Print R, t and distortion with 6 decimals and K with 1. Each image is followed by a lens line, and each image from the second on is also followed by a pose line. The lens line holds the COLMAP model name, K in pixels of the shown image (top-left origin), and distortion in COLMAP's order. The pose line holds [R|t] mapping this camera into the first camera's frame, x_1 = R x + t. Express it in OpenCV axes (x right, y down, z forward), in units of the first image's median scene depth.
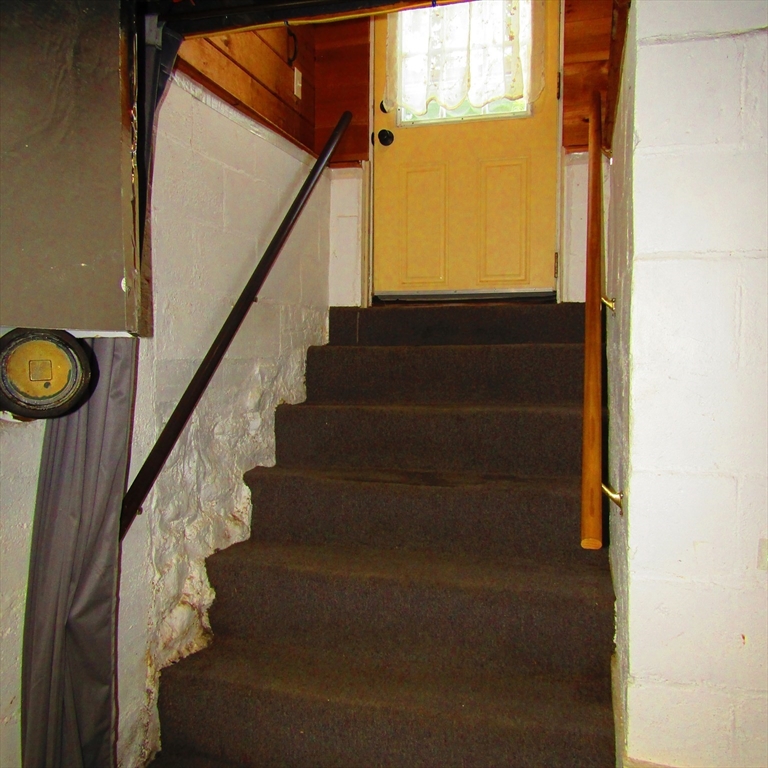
lens RADIAL K [[729.0, 0, 383.9], [0, 729.0, 384.8], [0, 0, 1]] dist [-0.010060, 0.000000]
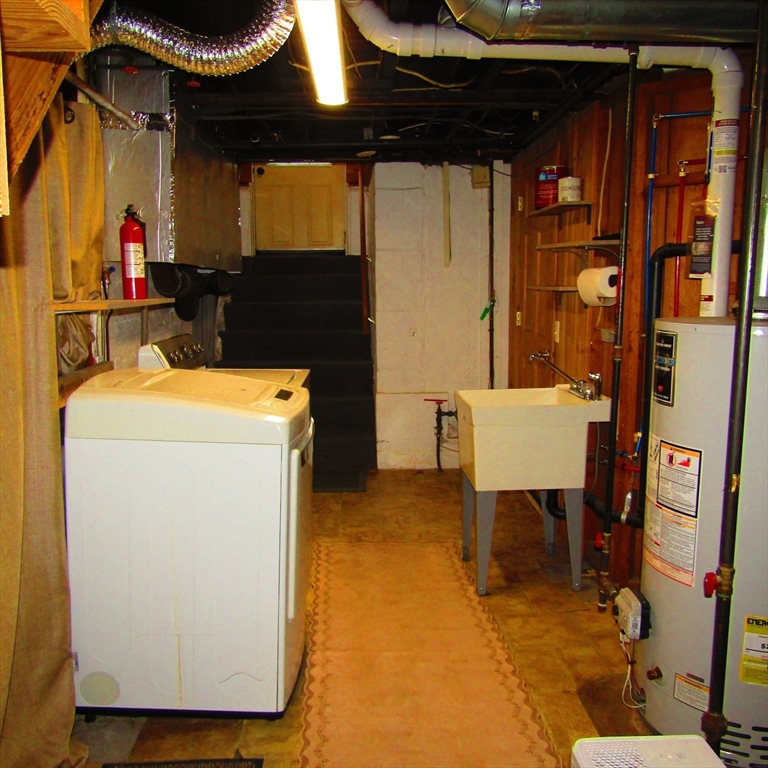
lens RADIAL K [[729.0, 0, 383.7], [0, 729.0, 382.5], [0, 0, 1]] dist [-0.010060, 0.000000]
pose [[0.949451, -0.044717, 0.310715, -0.354247], [0.017483, 0.995798, 0.089889, 0.070961], [-0.313429, -0.079913, 0.946243, -1.135159]]
